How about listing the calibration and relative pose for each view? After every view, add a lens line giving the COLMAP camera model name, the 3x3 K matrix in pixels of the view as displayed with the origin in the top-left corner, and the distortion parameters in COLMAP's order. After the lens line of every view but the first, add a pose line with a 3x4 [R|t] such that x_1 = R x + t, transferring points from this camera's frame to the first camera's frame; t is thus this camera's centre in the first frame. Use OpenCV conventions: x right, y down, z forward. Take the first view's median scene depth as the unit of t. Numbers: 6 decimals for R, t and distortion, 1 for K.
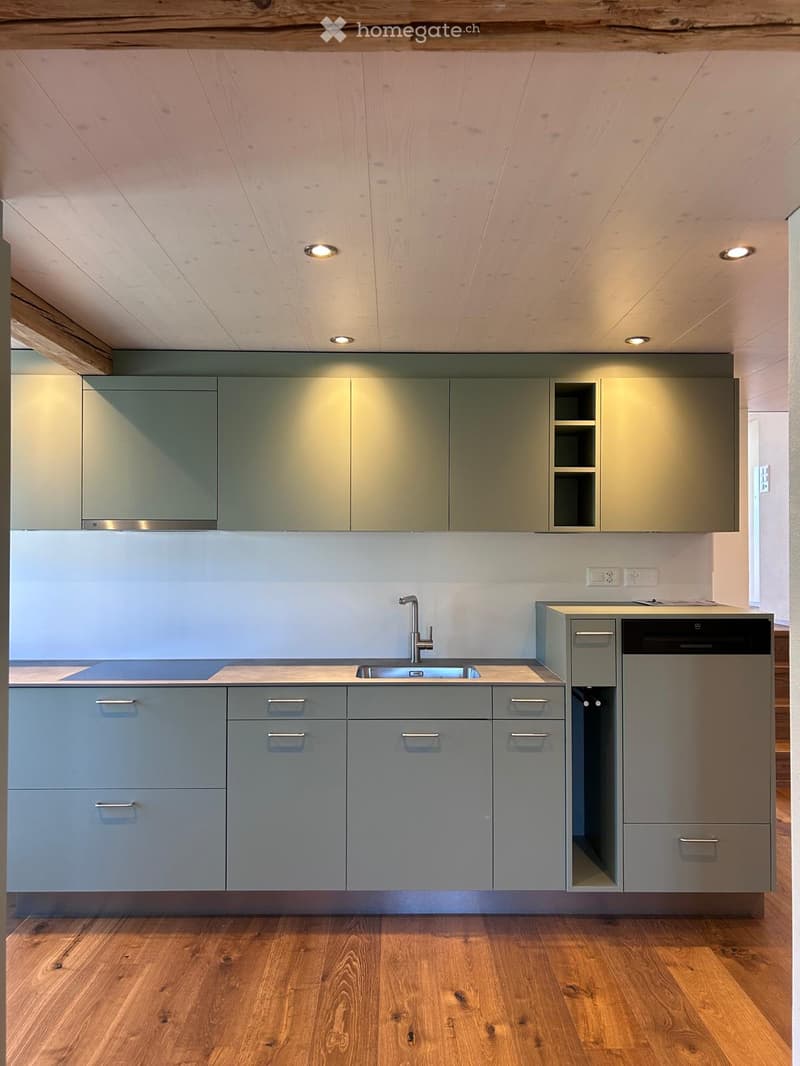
lens RADIAL K [[813.7, 0, 400.0], [0, 813.7, 533.0], [0, 0, 1]] dist [0.057734, -0.002887]
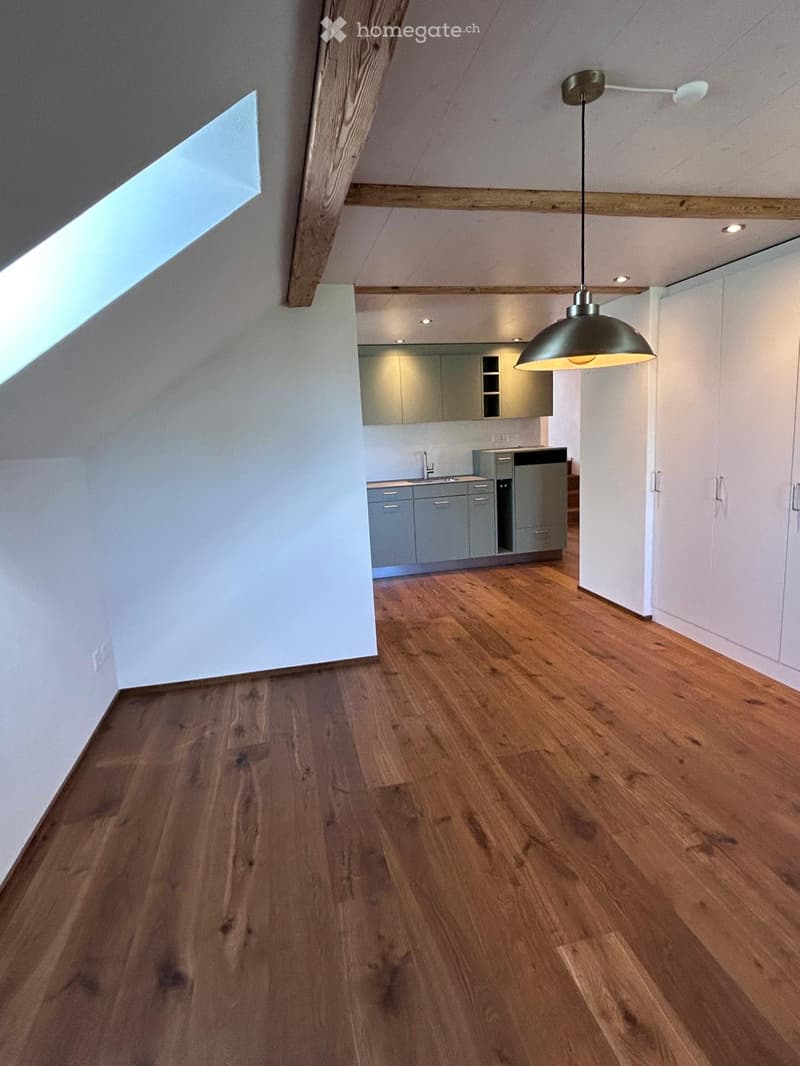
lens RADIAL K [[567.8, 0, 400.0], [0, 567.8, 533.0], [0, 0, 1]] dist [0.001512, -0.000092]
pose [[0.975800, -0.088991, 0.199739, -0.428623], [0.052501, 0.982070, 0.181061, 0.010809], [-0.212270, -0.166192, 0.962975, -0.643689]]
